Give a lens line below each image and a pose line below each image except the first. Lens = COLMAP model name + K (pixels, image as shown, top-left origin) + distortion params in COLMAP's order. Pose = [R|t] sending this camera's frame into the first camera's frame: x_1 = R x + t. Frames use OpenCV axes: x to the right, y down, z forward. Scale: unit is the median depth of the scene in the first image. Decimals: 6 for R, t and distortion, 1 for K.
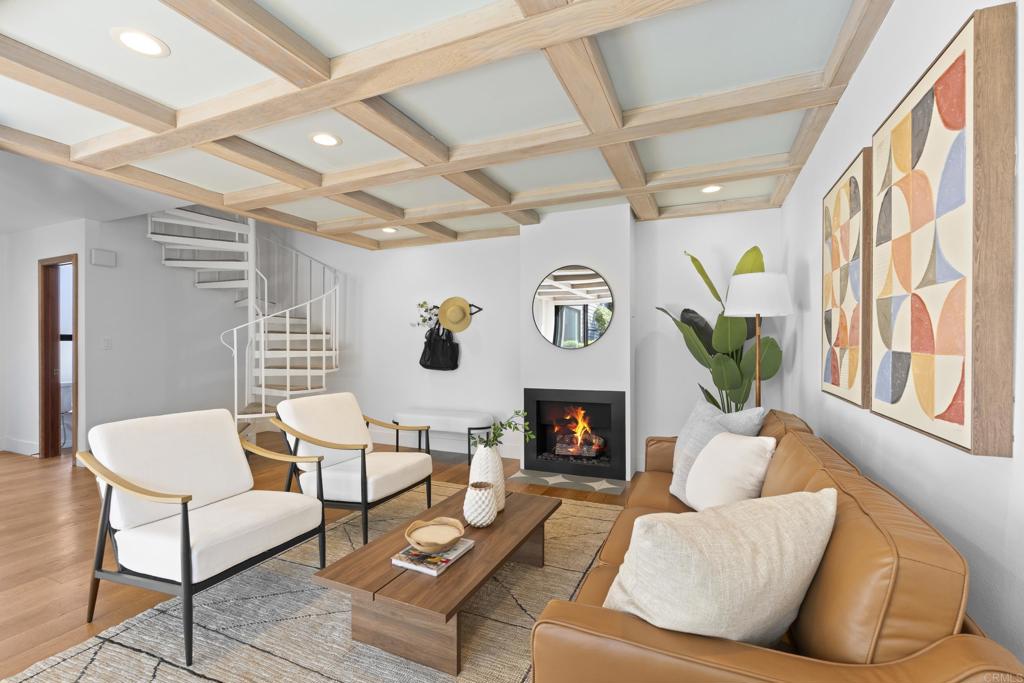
lens RADIAL K [[448.8, 0, 513.5], [0, 448.8, 346.9], [0, 0, 1]] dist [-0.005044, 0.000987]
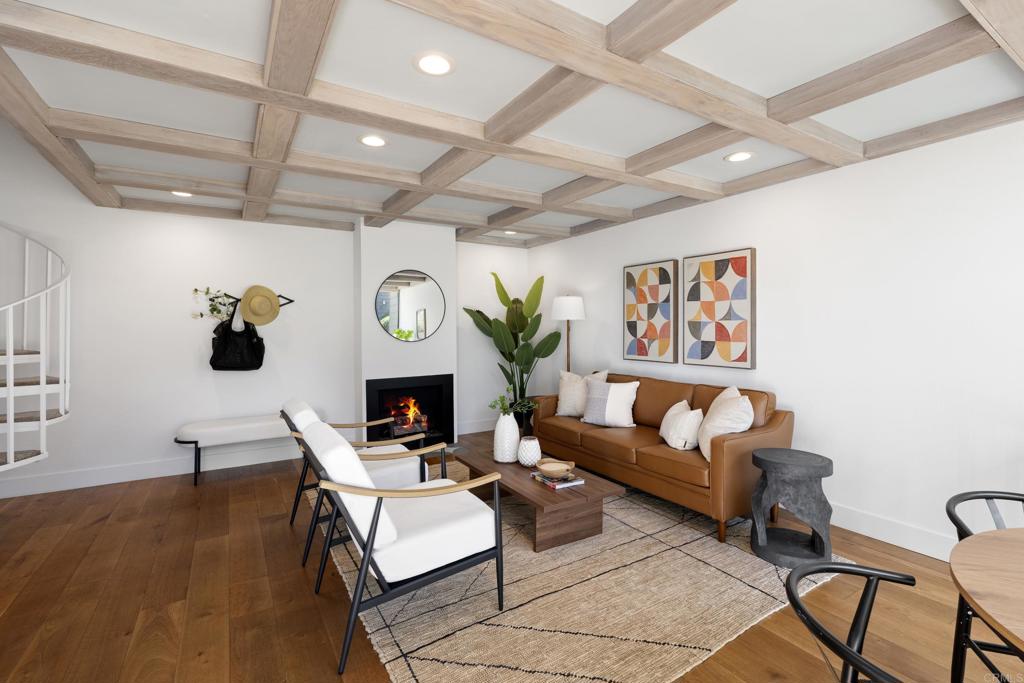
lens RADIAL K [[448.8, 0, 518.5], [0, 448.8, 331.5], [0, 0, 1]] dist [-0.005044, 0.000987]
pose [[0.578125, -0.005569, 0.815929, -0.609302], [0.010660, 0.999943, -0.000728, -0.017139], [-0.815878, 0.009119, 0.578151, 0.089418]]
